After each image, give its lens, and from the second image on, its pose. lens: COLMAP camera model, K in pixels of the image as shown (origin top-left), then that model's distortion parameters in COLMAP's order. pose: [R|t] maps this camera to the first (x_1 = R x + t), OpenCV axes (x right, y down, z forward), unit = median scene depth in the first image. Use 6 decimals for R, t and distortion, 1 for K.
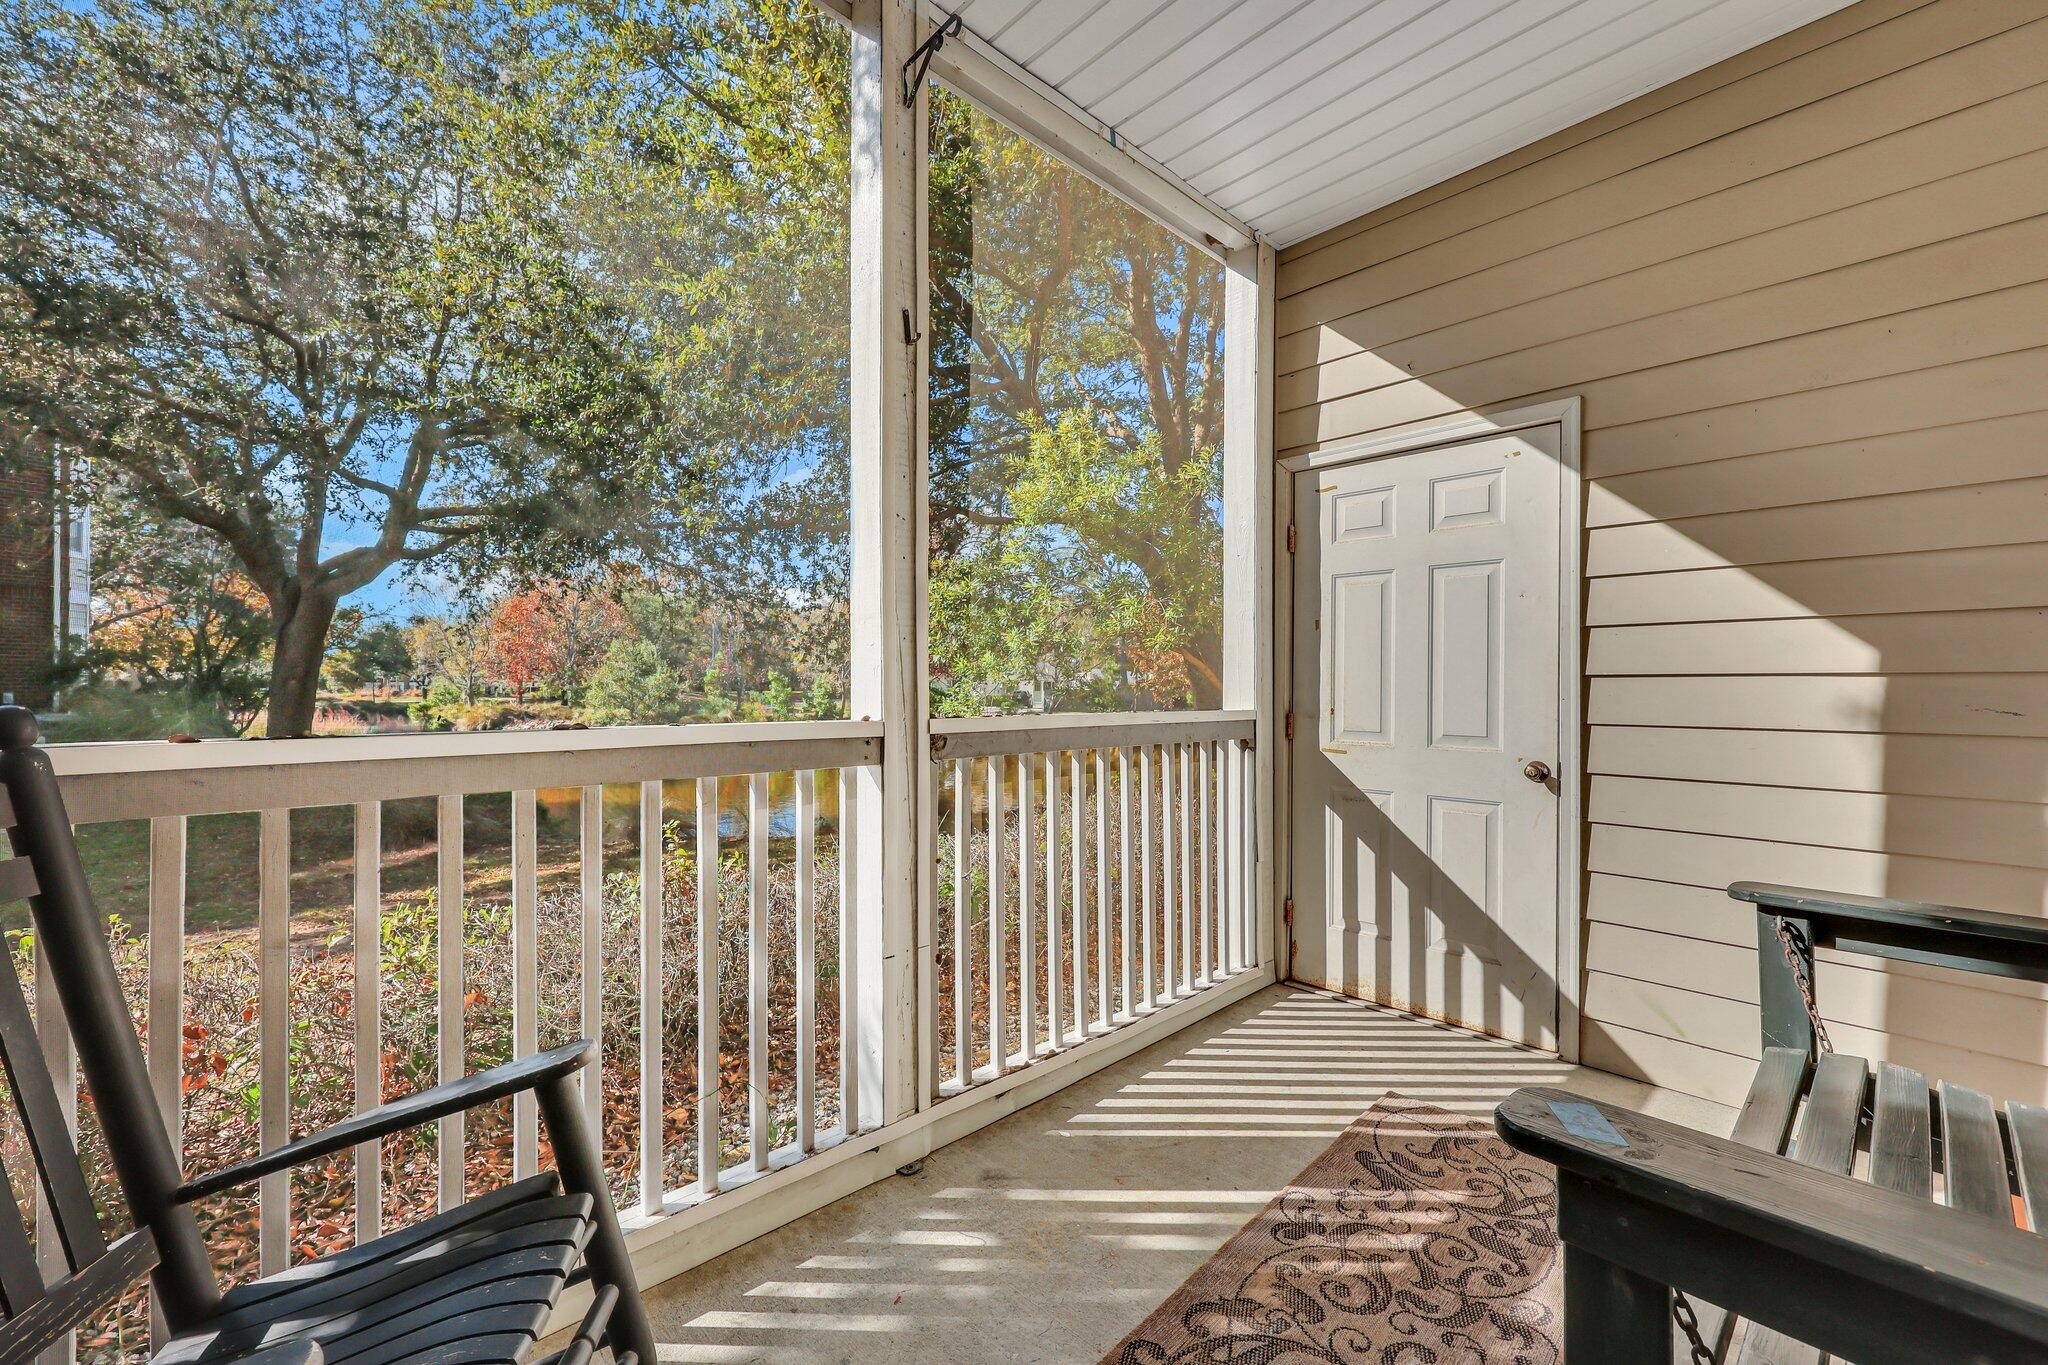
lens RADIAL K [[834.5, 0, 1010.7], [0, 834.5, 685.2], [0, 0, 1]] dist [-0.000087, 0.000841]
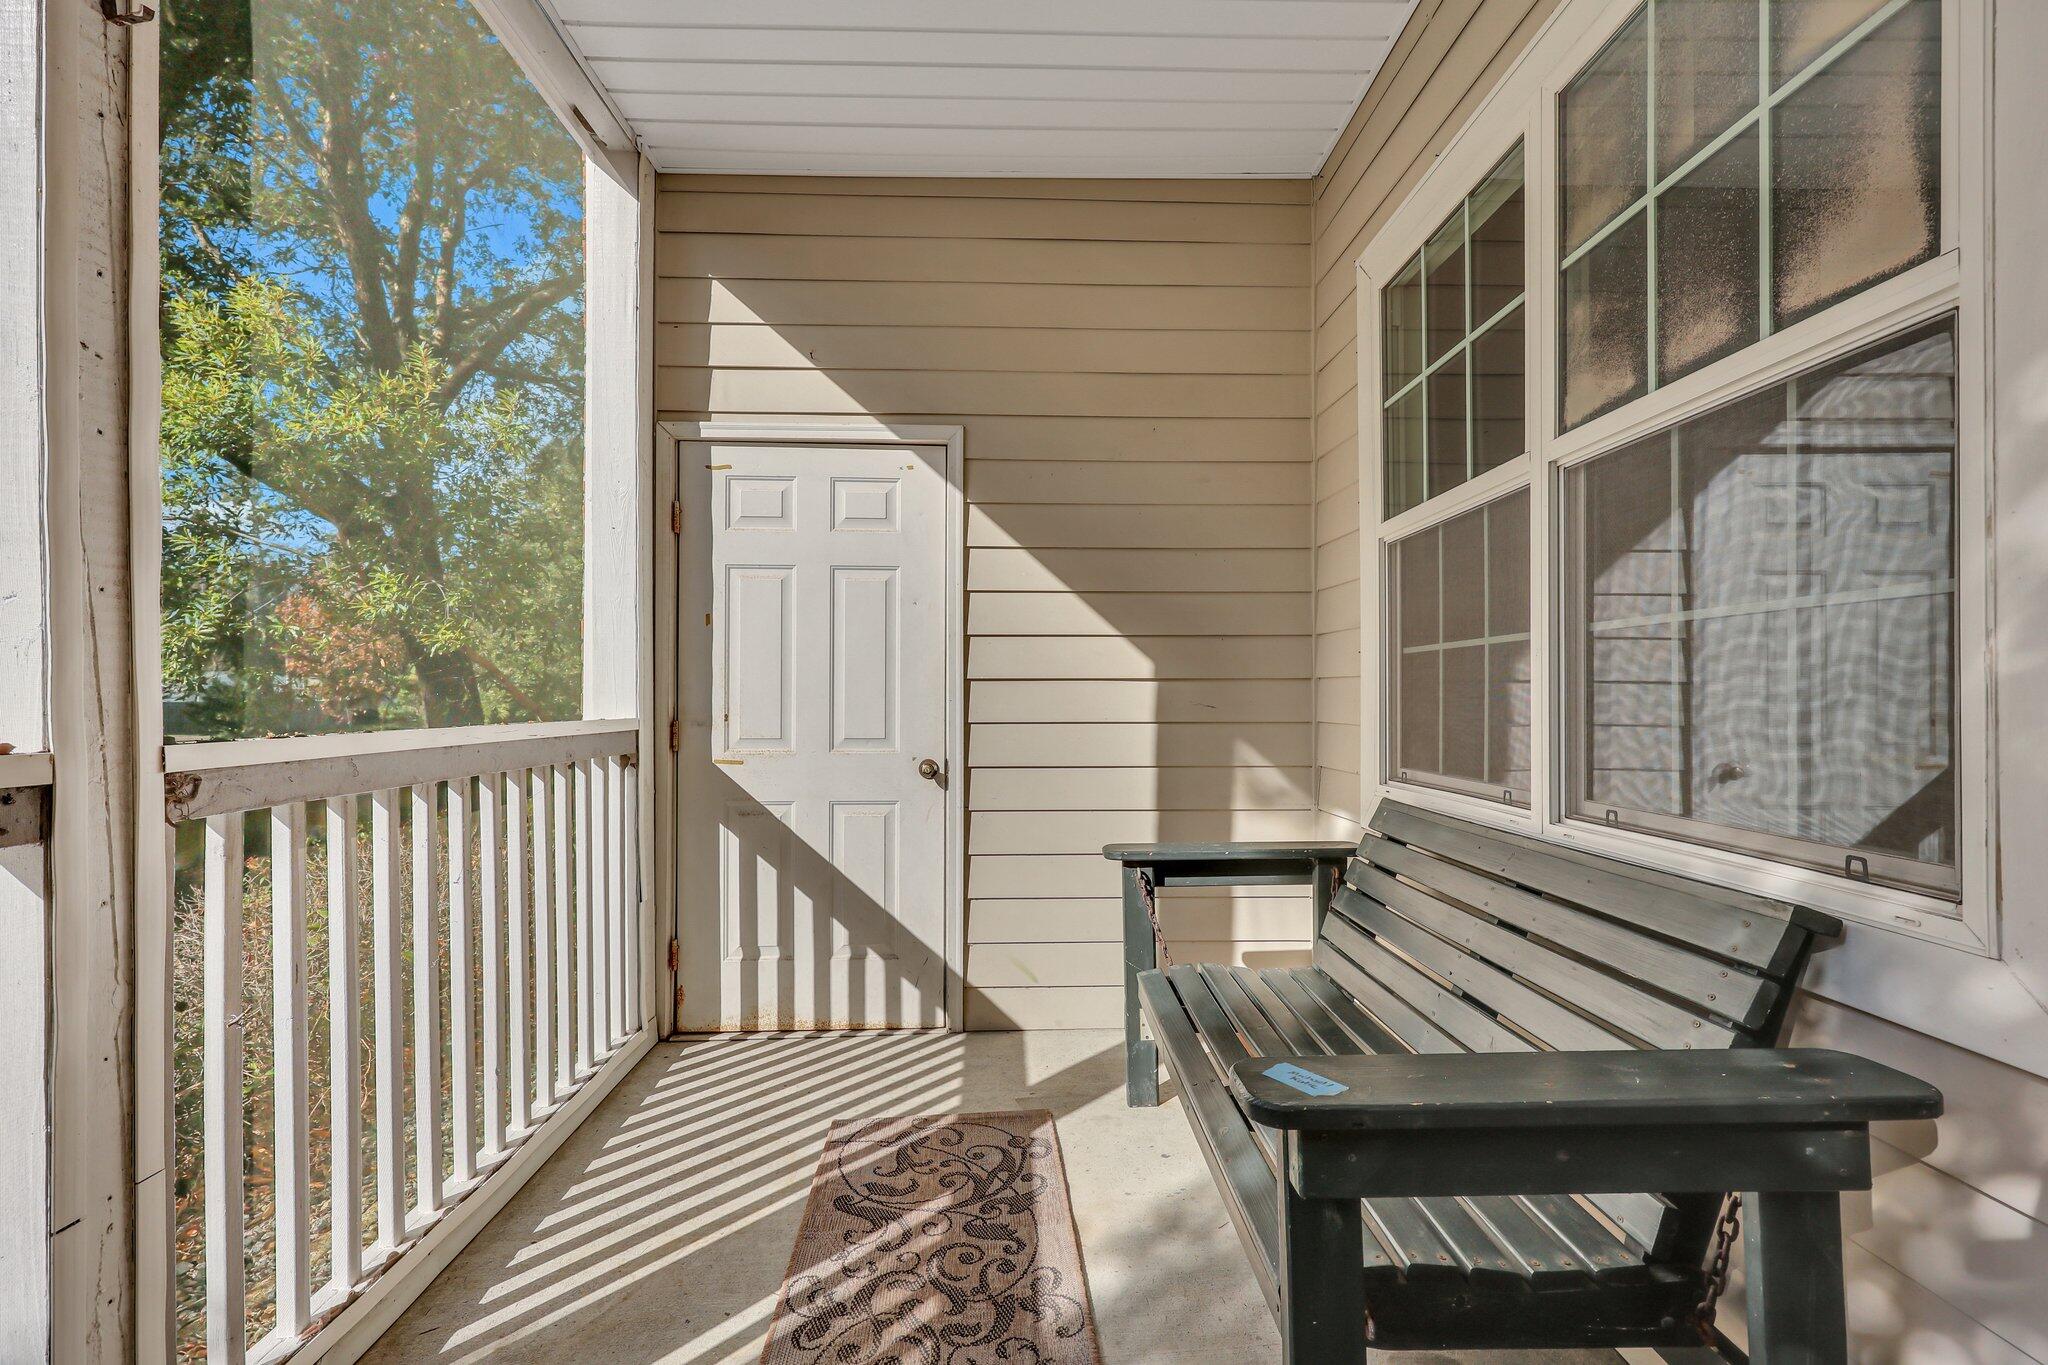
lens RADIAL K [[874.9, 0, 1028.2], [0, 874.9, 690.6], [0, 0, 1]] dist [0.009162, -0.001893]
pose [[0.652067, 0.001033, 0.758161, -0.129161], [0.001363, 0.999996, -0.002535, 0.006362], [-0.758160, 0.002687, 0.652063, 0.166604]]
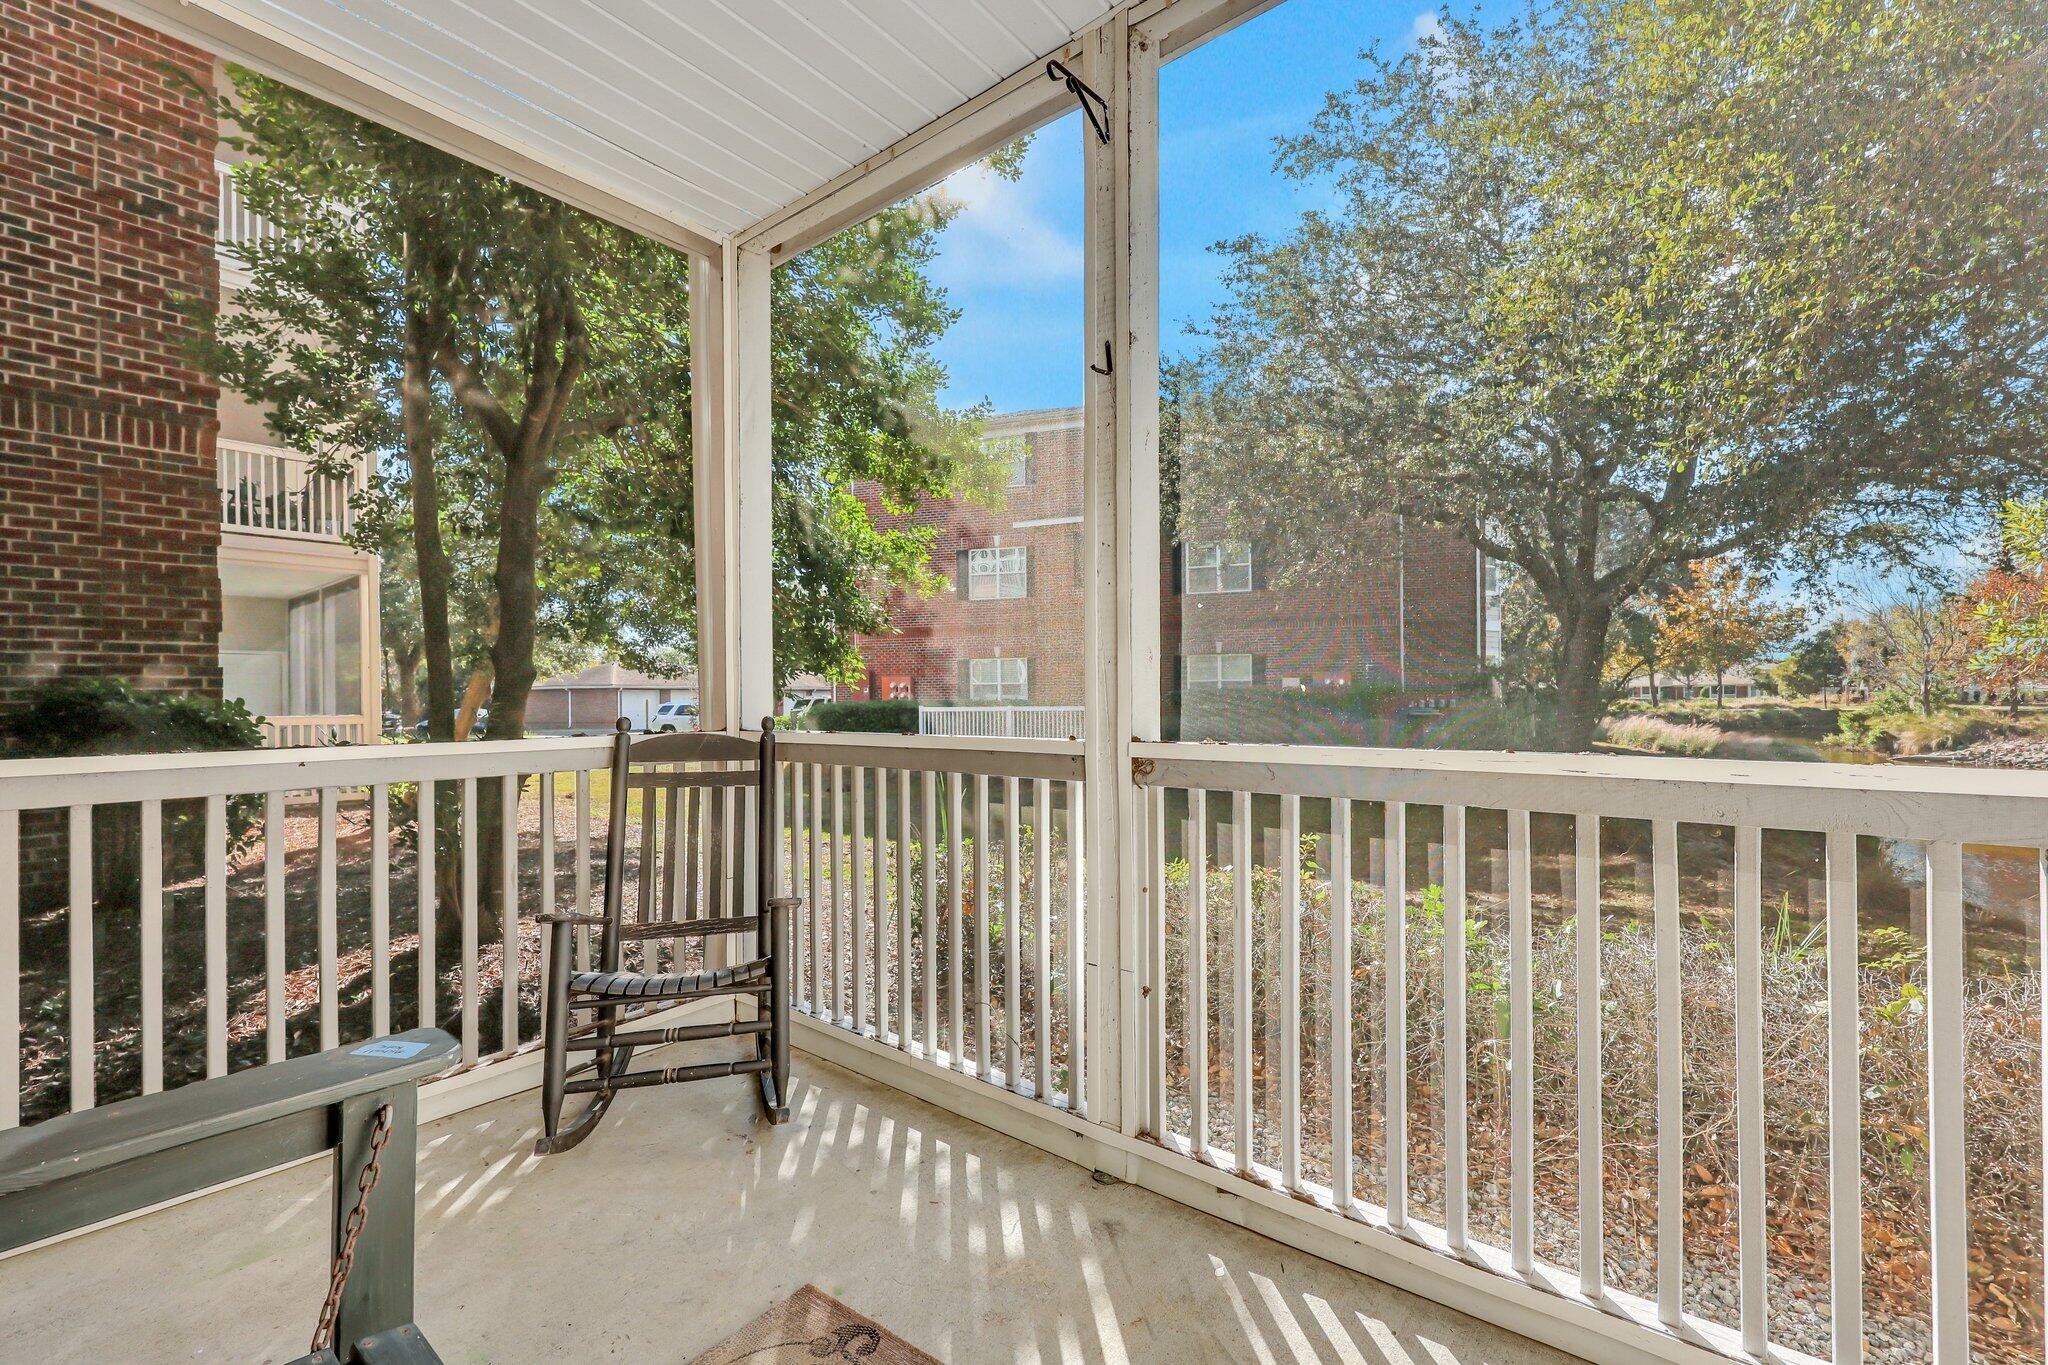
lens RADIAL K [[874.9, 0, 1019.7], [0, 874.9, 691.0], [0, 0, 1]] dist [0.009162, -0.001893]
pose [[0.165479, -0.005630, -0.986197, 0.617906], [0.004631, 0.999977, -0.004931, 0.025253], [0.986202, -0.003751, 0.165502, 0.548639]]
